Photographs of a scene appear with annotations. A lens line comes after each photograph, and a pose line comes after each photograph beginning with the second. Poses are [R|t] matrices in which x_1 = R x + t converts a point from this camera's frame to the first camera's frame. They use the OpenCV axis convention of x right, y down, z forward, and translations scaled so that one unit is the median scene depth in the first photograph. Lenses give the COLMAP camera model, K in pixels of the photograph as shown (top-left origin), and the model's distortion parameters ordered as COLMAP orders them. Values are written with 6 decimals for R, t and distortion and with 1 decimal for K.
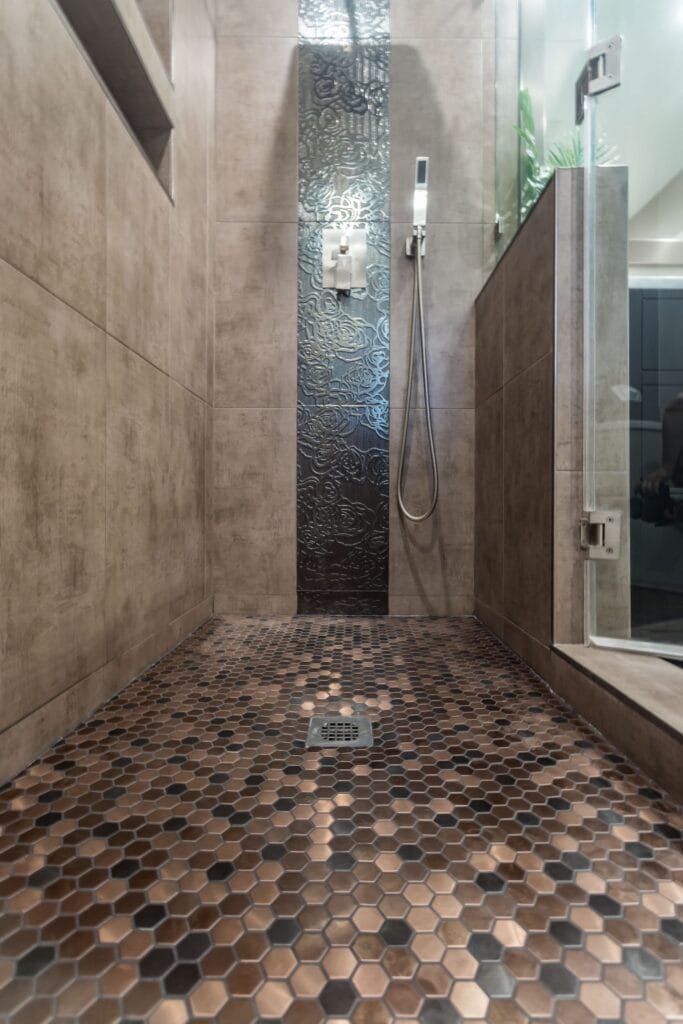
lens RADIAL K [[500.6, 0, 346.0], [0, 500.6, 514.2], [0, 0, 1]] dist [-0.004036, 0.004120]
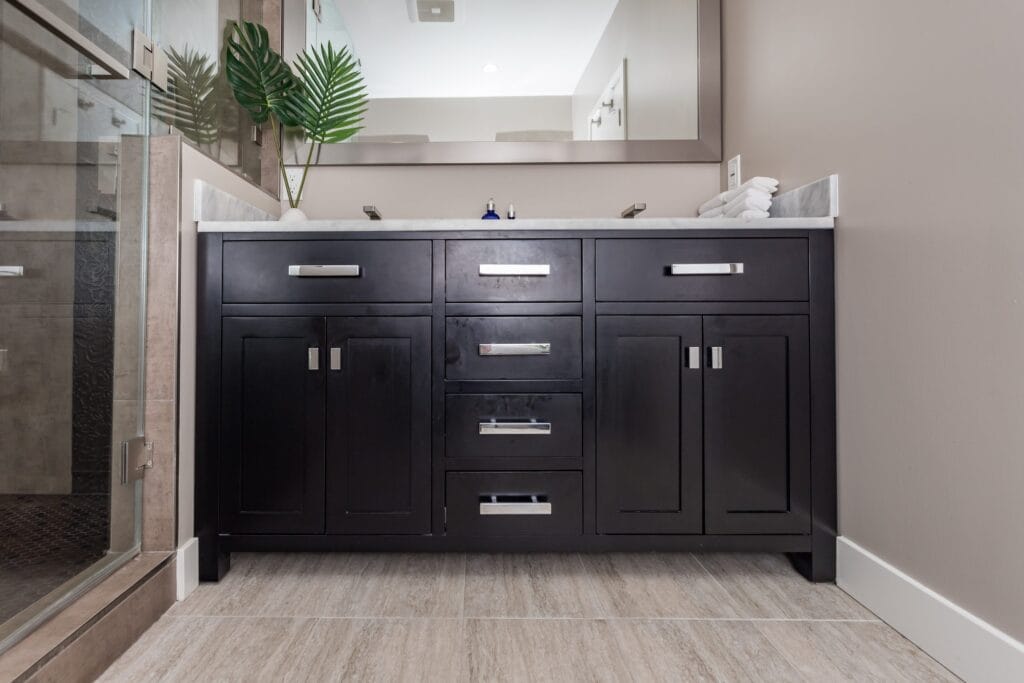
lens RADIAL K [[500.6, 0, 488.0], [0, 500.6, 319.6], [0, 0, 1]] dist [-0.004036, 0.004120]
pose [[0.999557, -0.005062, 0.029332, 0.761269], [0.005585, 0.999827, -0.017768, -0.148720], [-0.029237, 0.017924, 0.999412, -0.102113]]
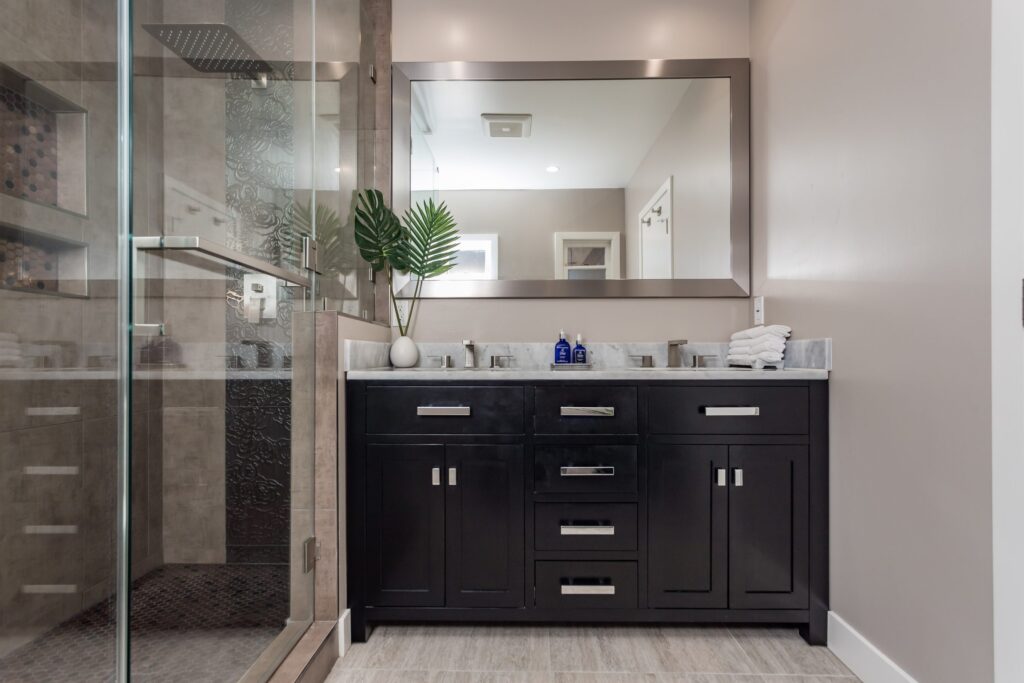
lens RADIAL K [[500.6, 0, 530.6], [0, 500.6, 353.5], [0, 0, 1]] dist [-0.004036, 0.004120]
pose [[0.999781, -0.005841, 0.020097, 0.691458], [0.005961, 0.999965, -0.005896, -0.345984], [-0.020062, 0.006014, 0.999781, -0.353477]]
